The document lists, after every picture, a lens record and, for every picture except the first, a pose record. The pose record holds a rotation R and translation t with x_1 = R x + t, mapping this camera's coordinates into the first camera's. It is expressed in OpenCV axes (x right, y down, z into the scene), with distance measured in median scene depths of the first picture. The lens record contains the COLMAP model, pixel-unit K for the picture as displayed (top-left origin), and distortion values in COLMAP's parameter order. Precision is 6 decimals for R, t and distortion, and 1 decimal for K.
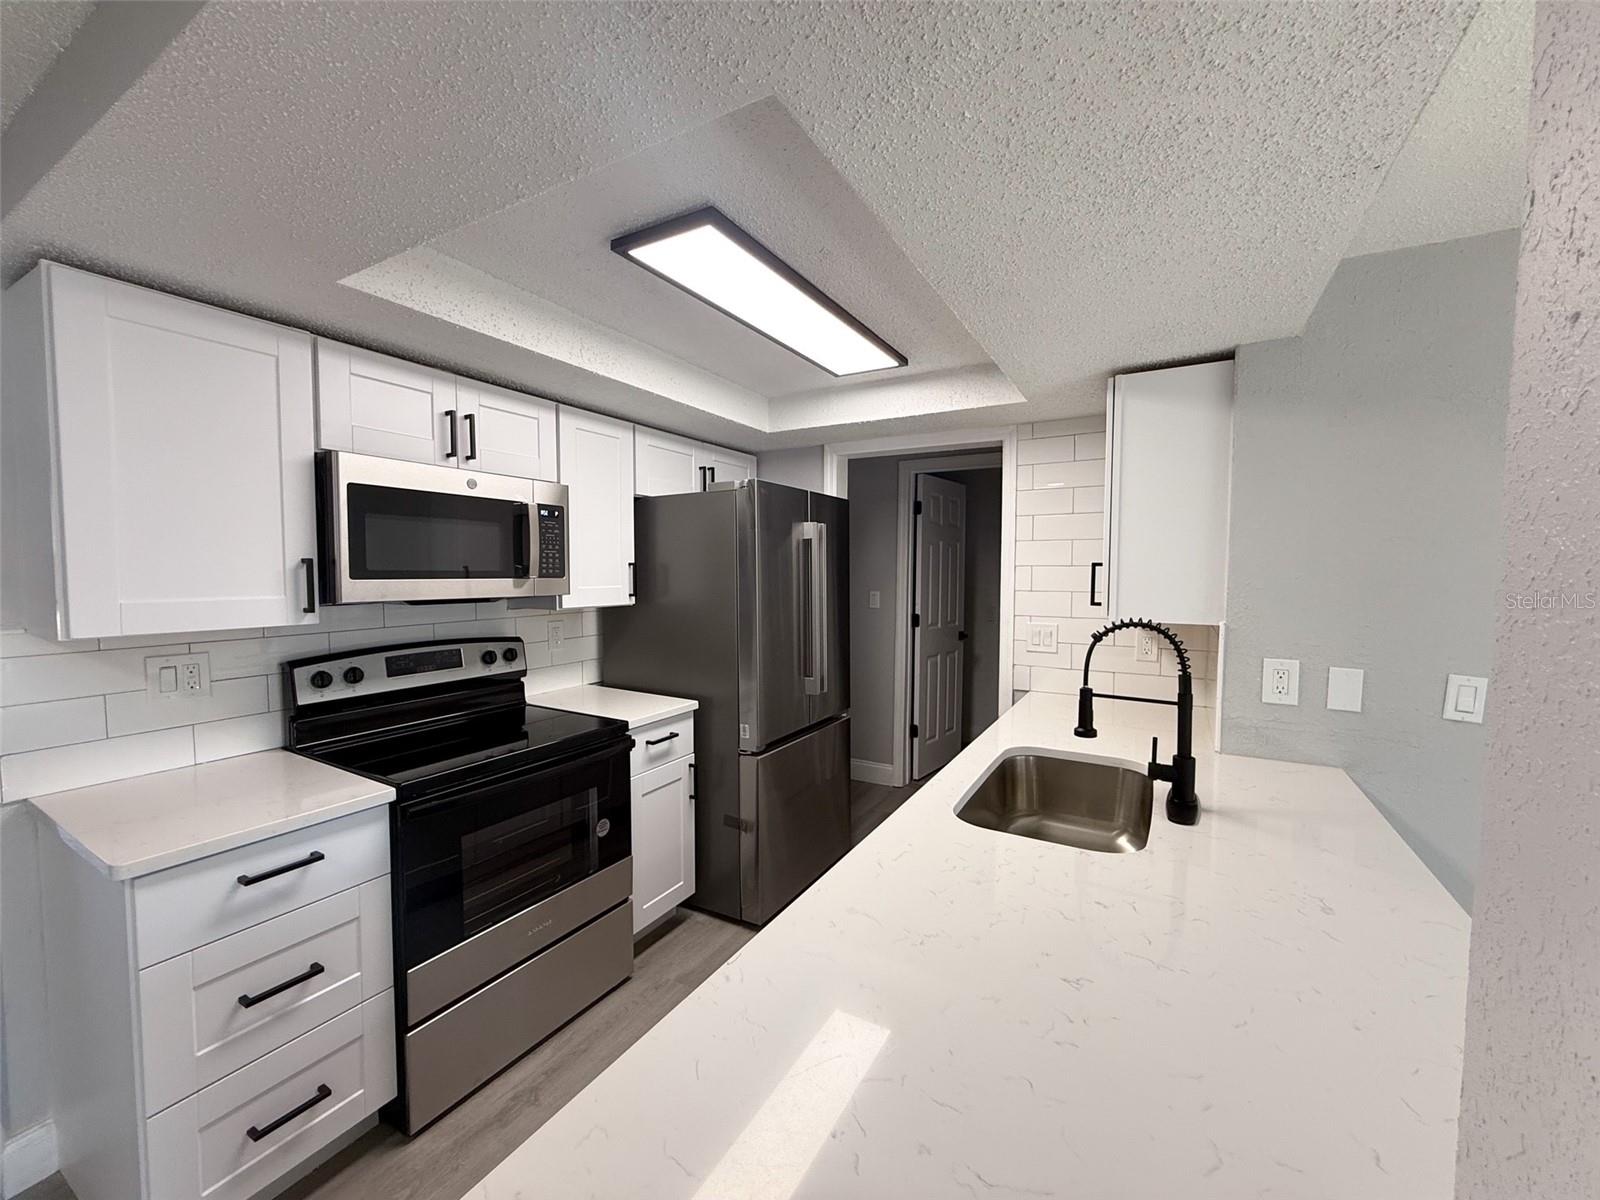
lens RADIAL K [[644.1, 0, 797.4], [0, 644.1, 600.6], [0, 0, 1]] dist [0.003437, 0.000639]
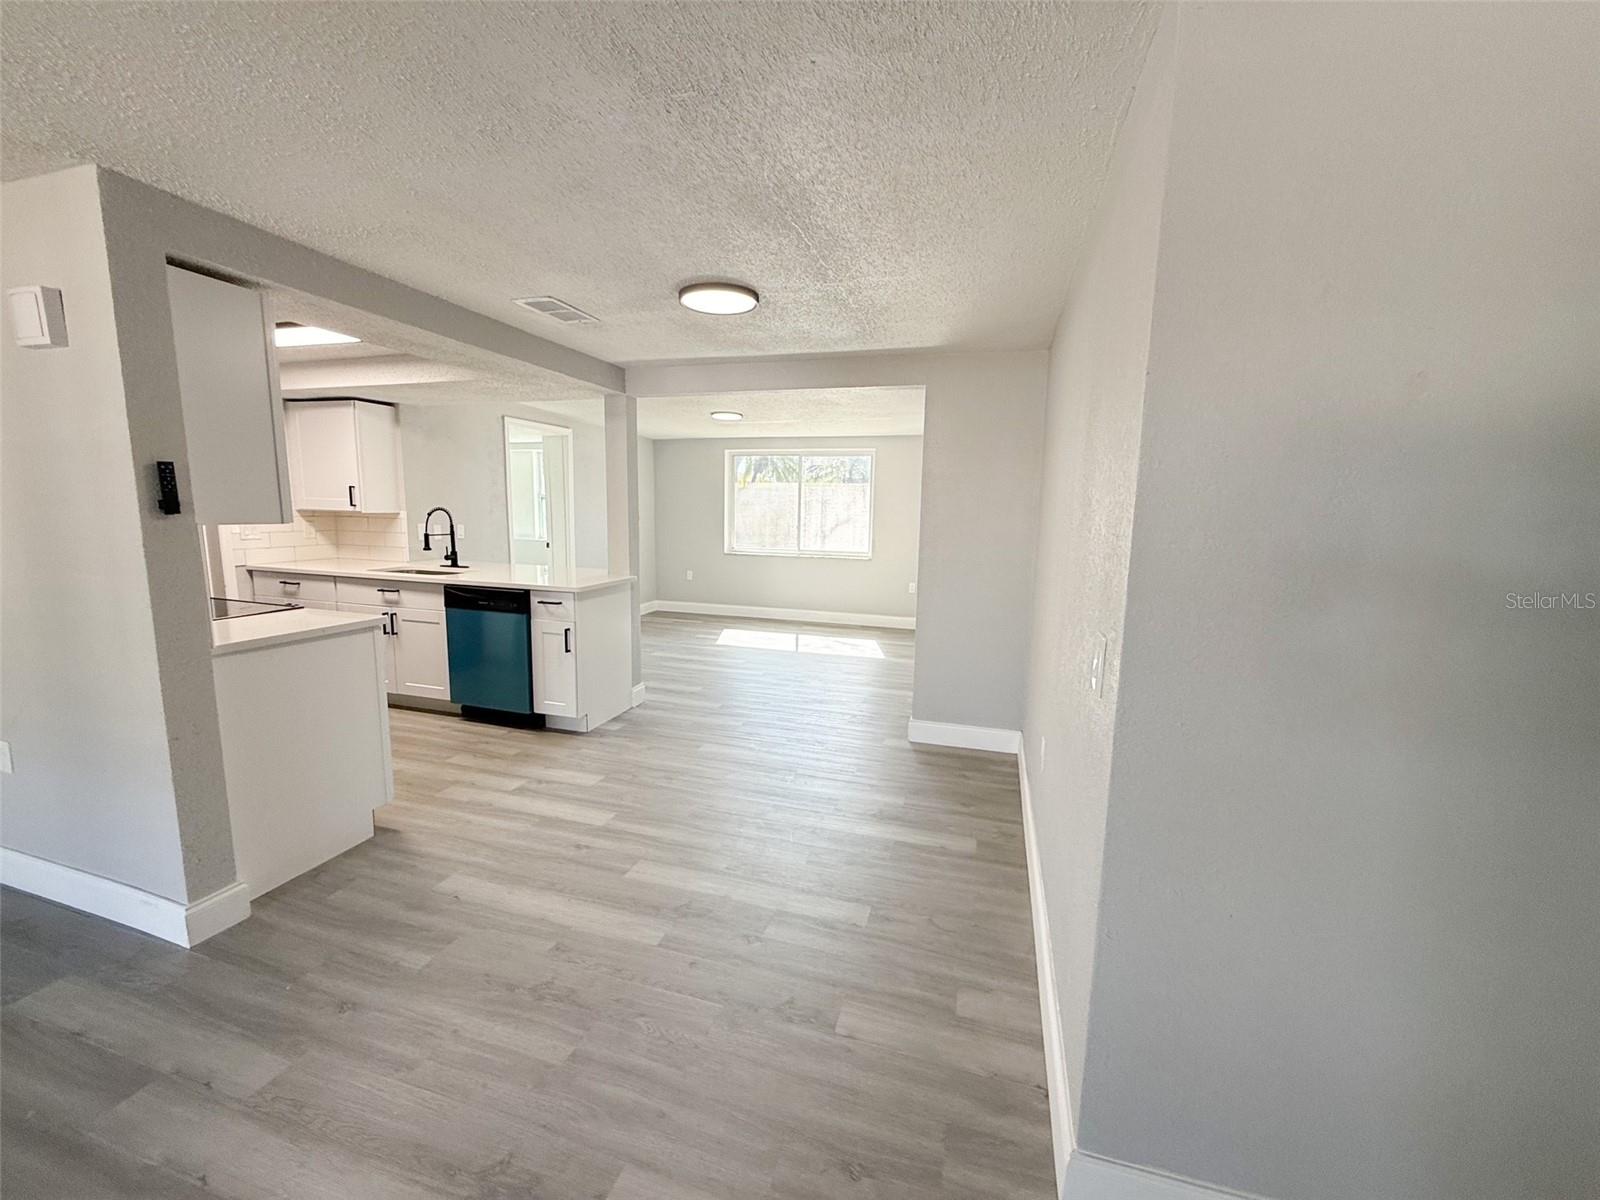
lens RADIAL K [[644.1, 0, 793.4], [0, 644.1, 599.0], [0, 0, 1]] dist [0.003437, 0.000639]
pose [[-0.217372, -0.146061, 0.965099, -1.928789], [0.029173, 0.987327, 0.155996, 0.020812], [-0.975653, 0.062064, -0.210356, 0.041313]]
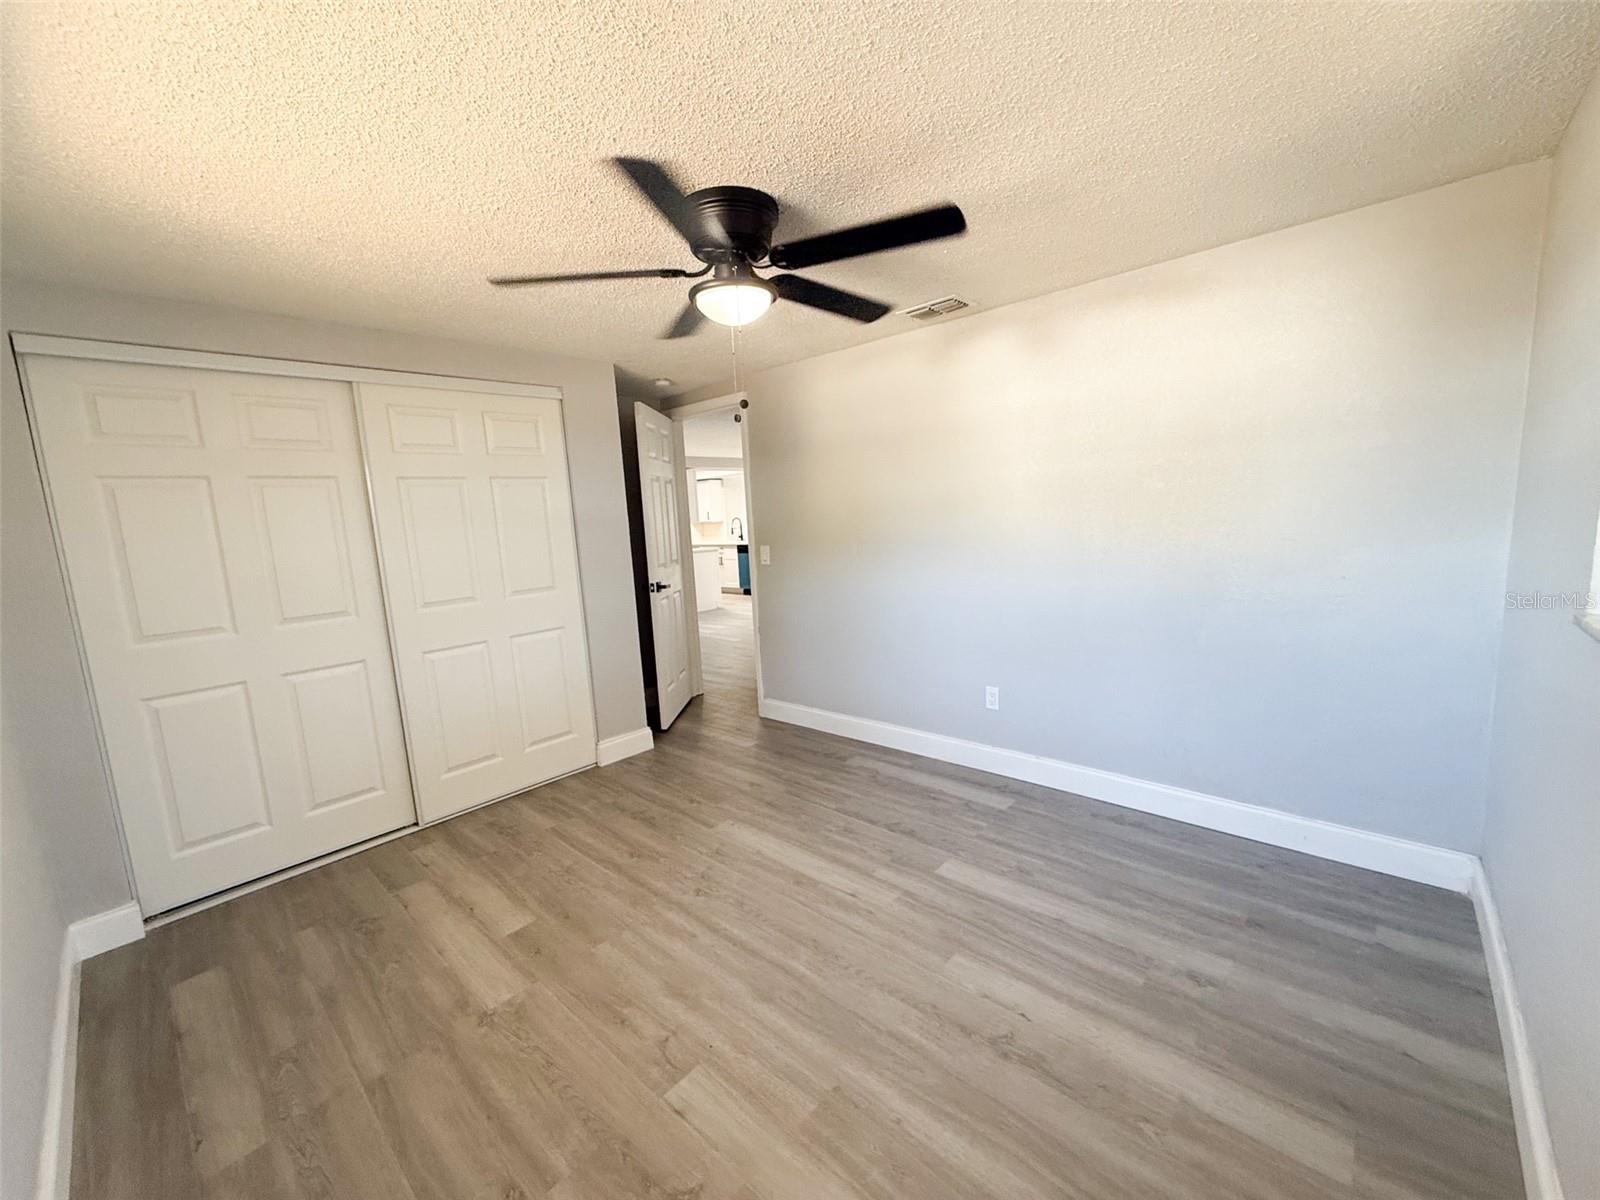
lens RADIAL K [[644.1, 0, 798.7], [0, 644.1, 602.7], [0, 0, 1]] dist [0.003437, 0.000639]
pose [[0.216764, -0.153254, 0.964120, -4.910303], [0.107084, 0.985374, 0.132557, 0.063513], [-0.970333, 0.074508, 0.230005, -1.021356]]
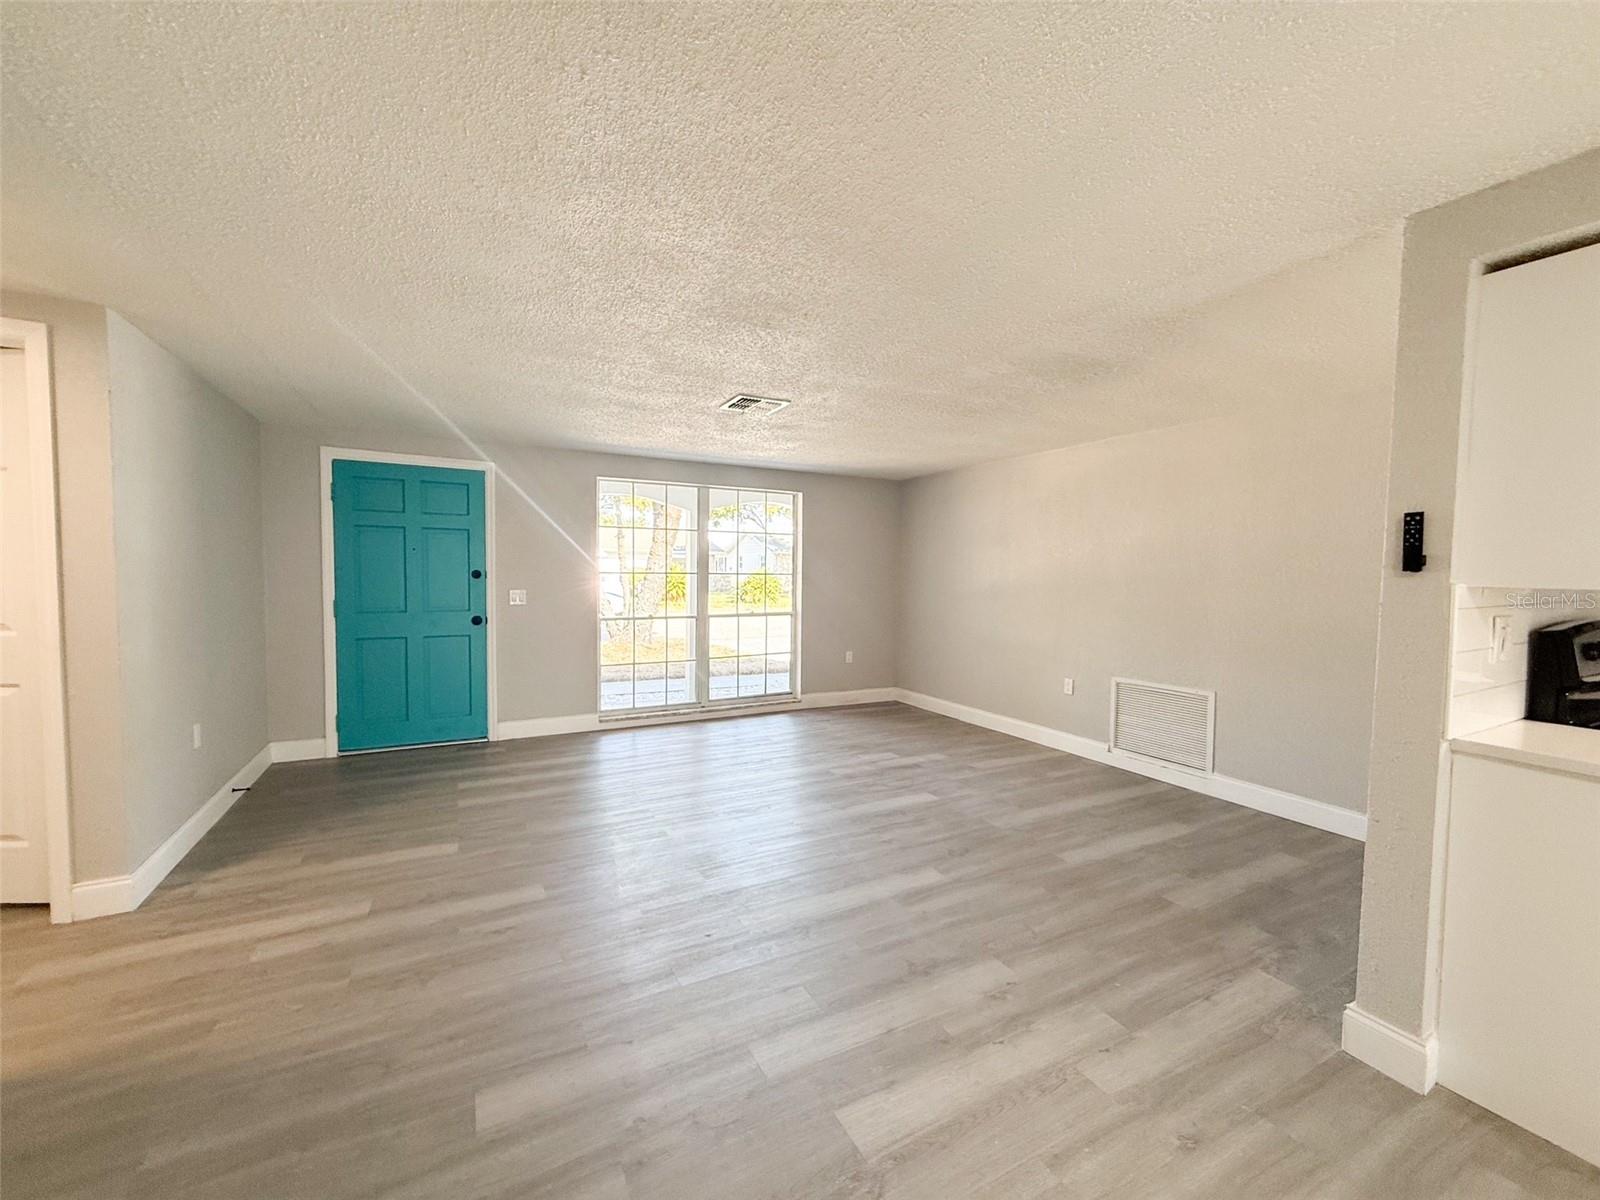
lens RADIAL K [[644.1, 0, 793.0], [0, 644.1, 593.5], [0, 0, 1]] dist [0.003437, 0.000639]
pose [[0.842562, 0.023211, -0.538099, -1.015591], [-0.032211, 0.999454, -0.007326, 0.079421], [0.537635, 0.023505, 0.842850, -0.404750]]
